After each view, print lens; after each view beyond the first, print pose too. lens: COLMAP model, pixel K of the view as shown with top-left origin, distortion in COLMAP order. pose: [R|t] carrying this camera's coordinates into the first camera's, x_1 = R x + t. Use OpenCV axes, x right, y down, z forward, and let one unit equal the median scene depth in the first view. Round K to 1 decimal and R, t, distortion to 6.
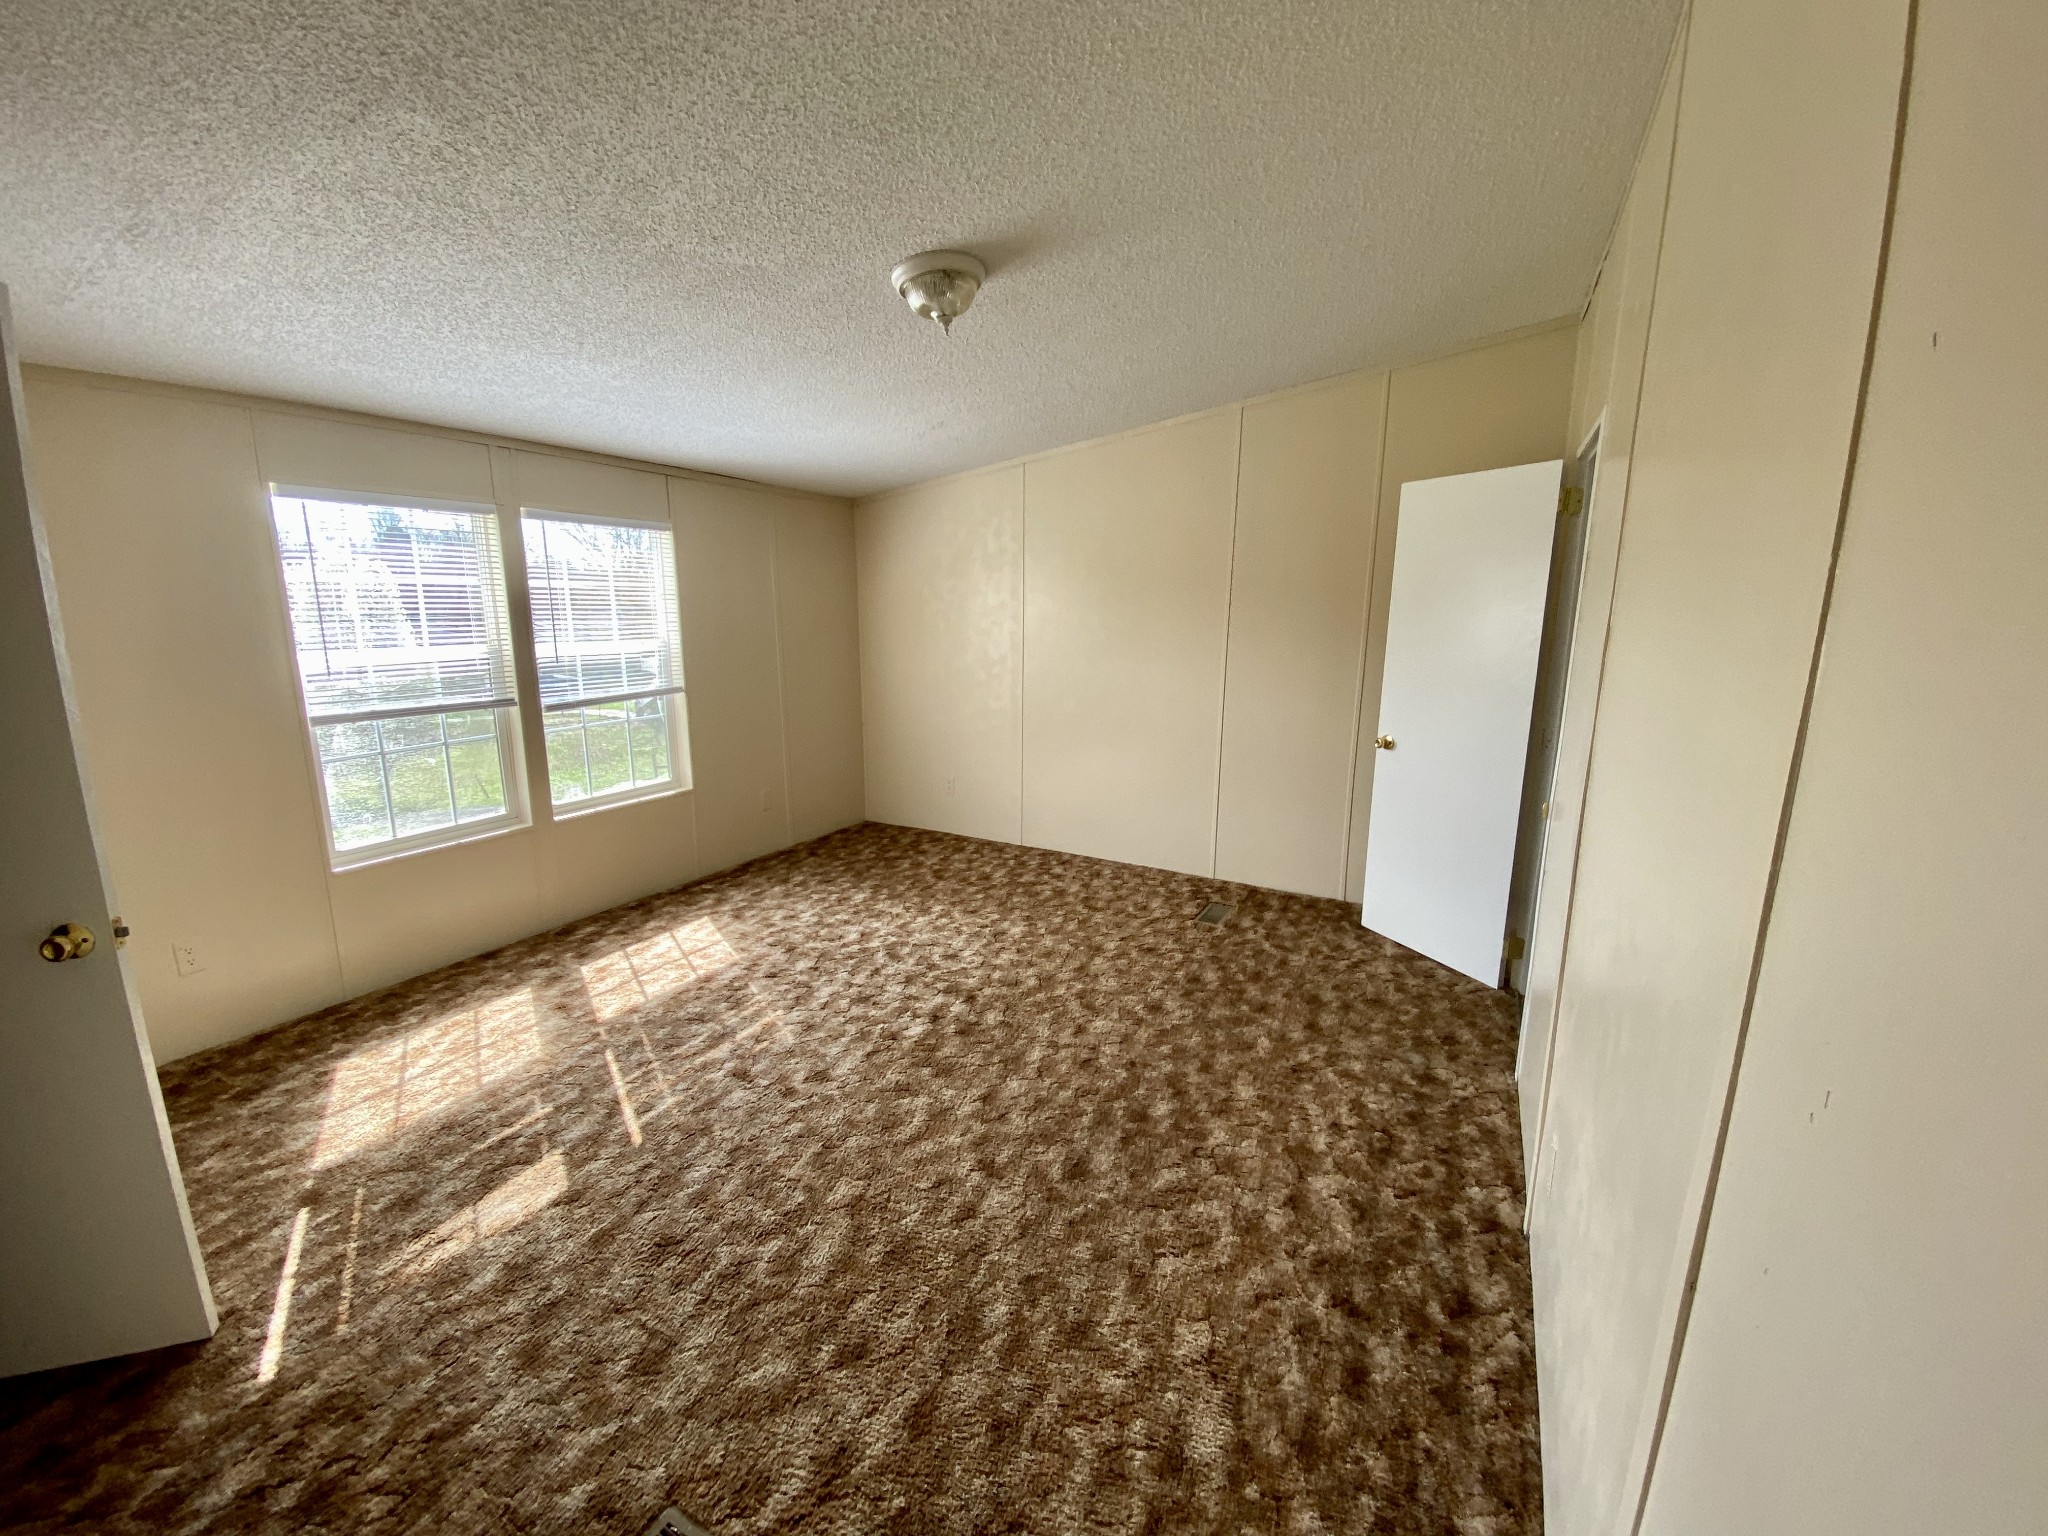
lens RADIAL K [[833.9, 0, 1024.0], [0, 833.9, 768.0], [0, 0, 1]] dist [0.035750, -0.028816]
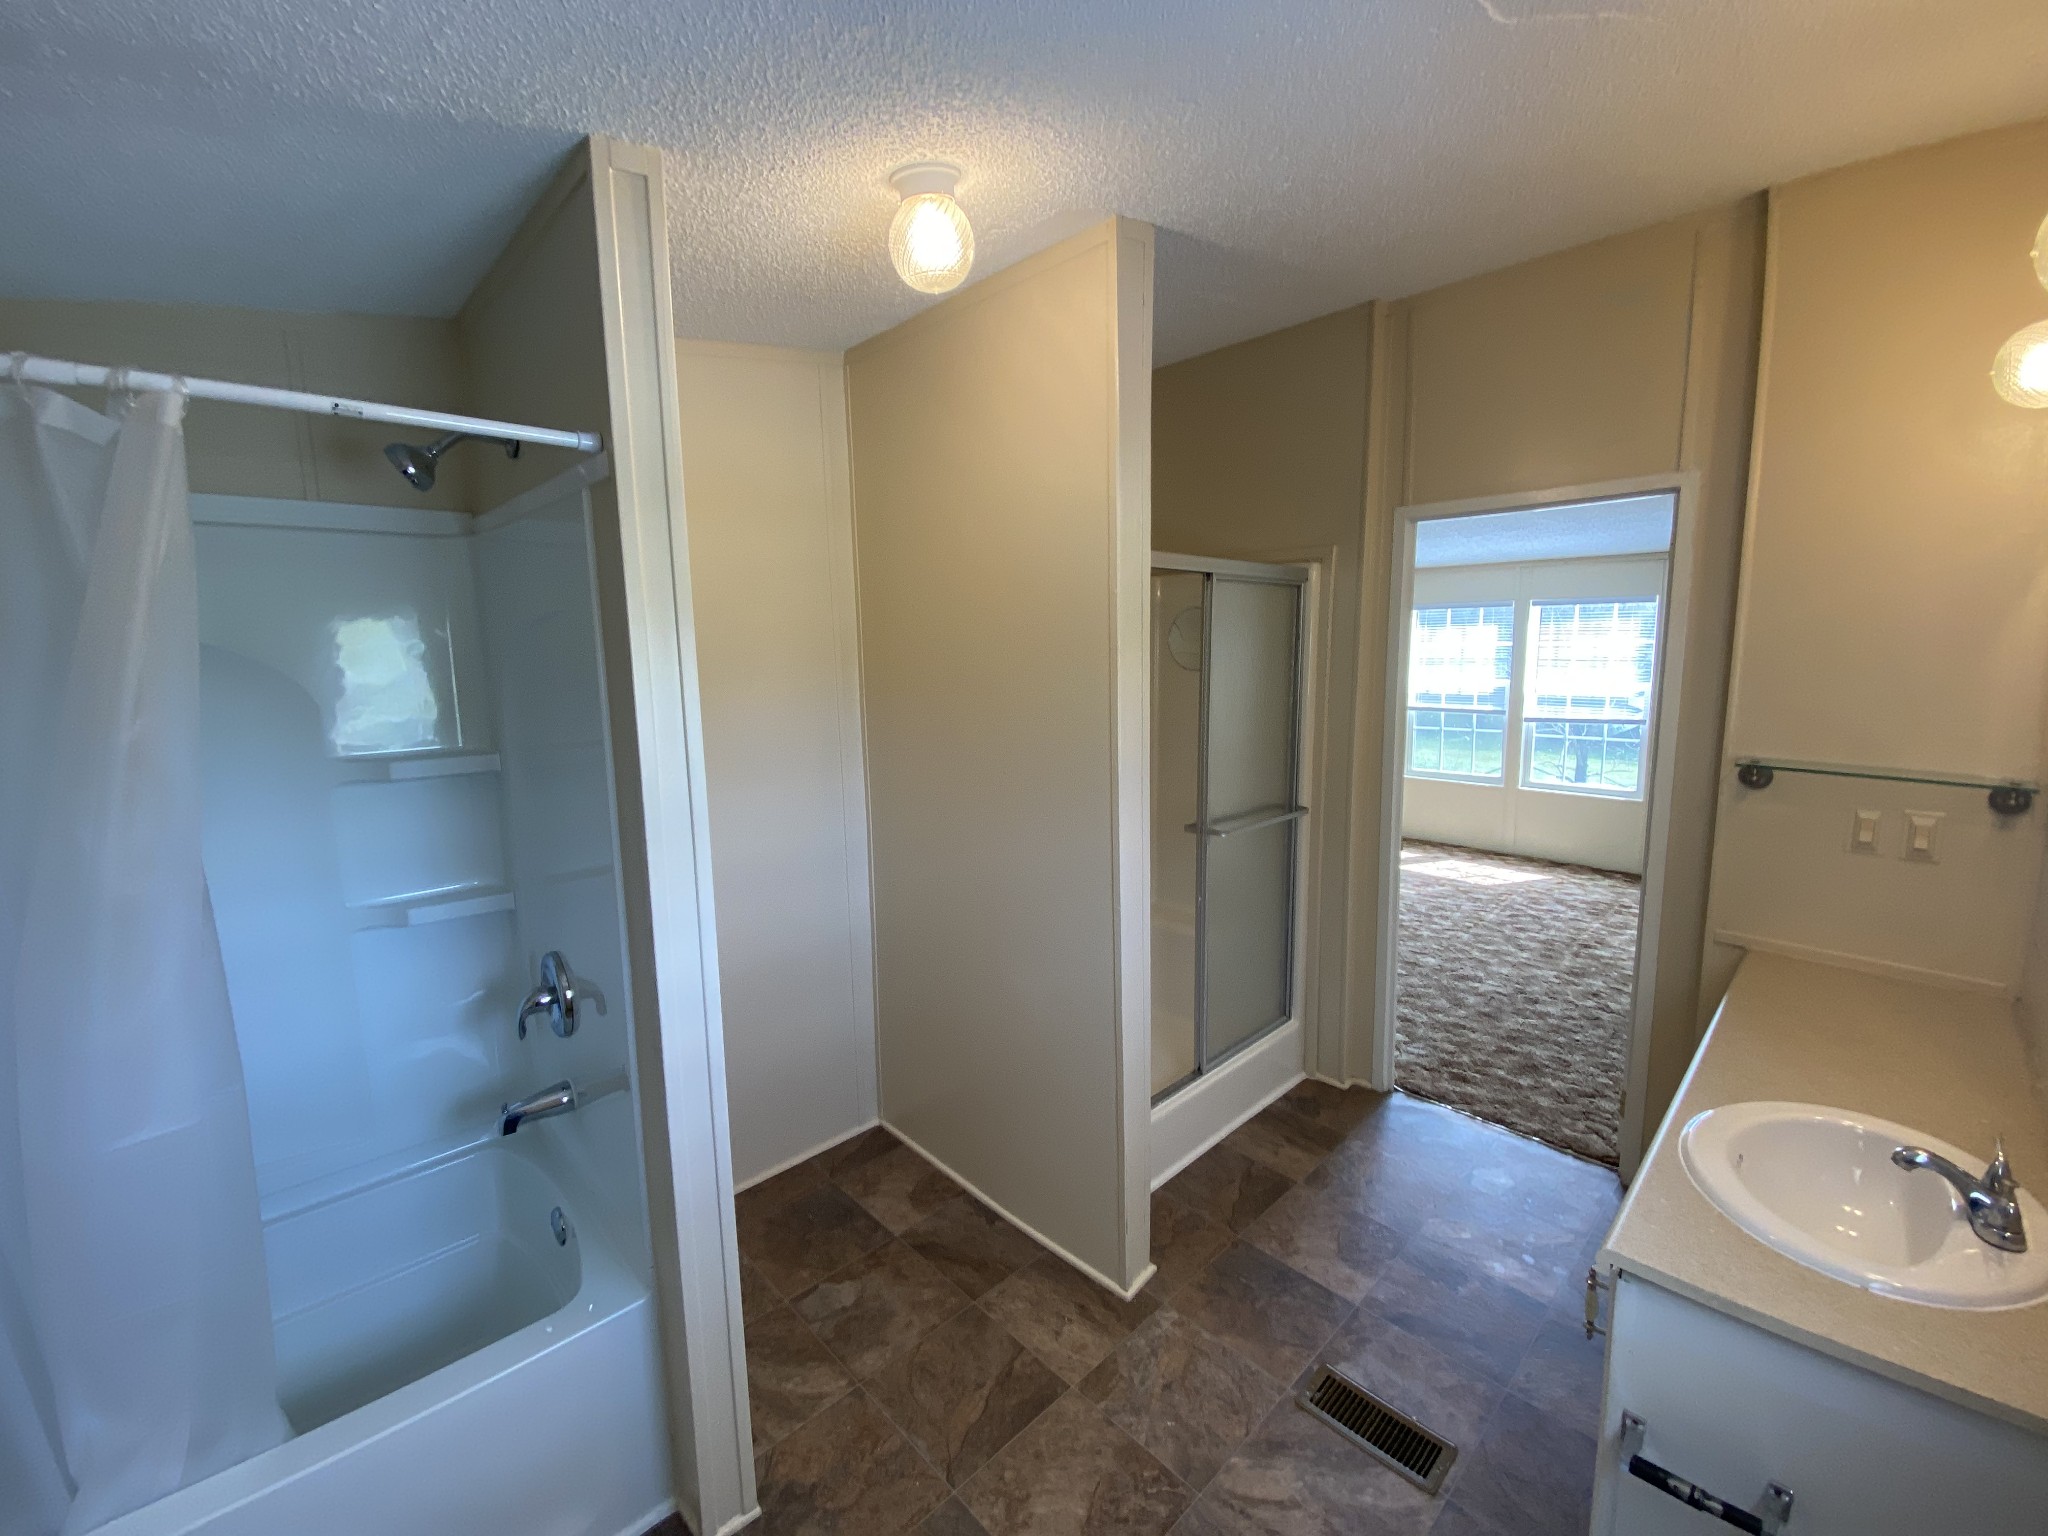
lens RADIAL K [[833.9, 0, 1024.0], [0, 833.9, 768.0], [0, 0, 1]] dist [0.035750, -0.028816]
pose [[-0.305587, 0.139456, -0.941896, 1.405744], [-0.177295, 0.963582, 0.200188, -0.148295], [0.935512, 0.228169, -0.269733, 0.588674]]
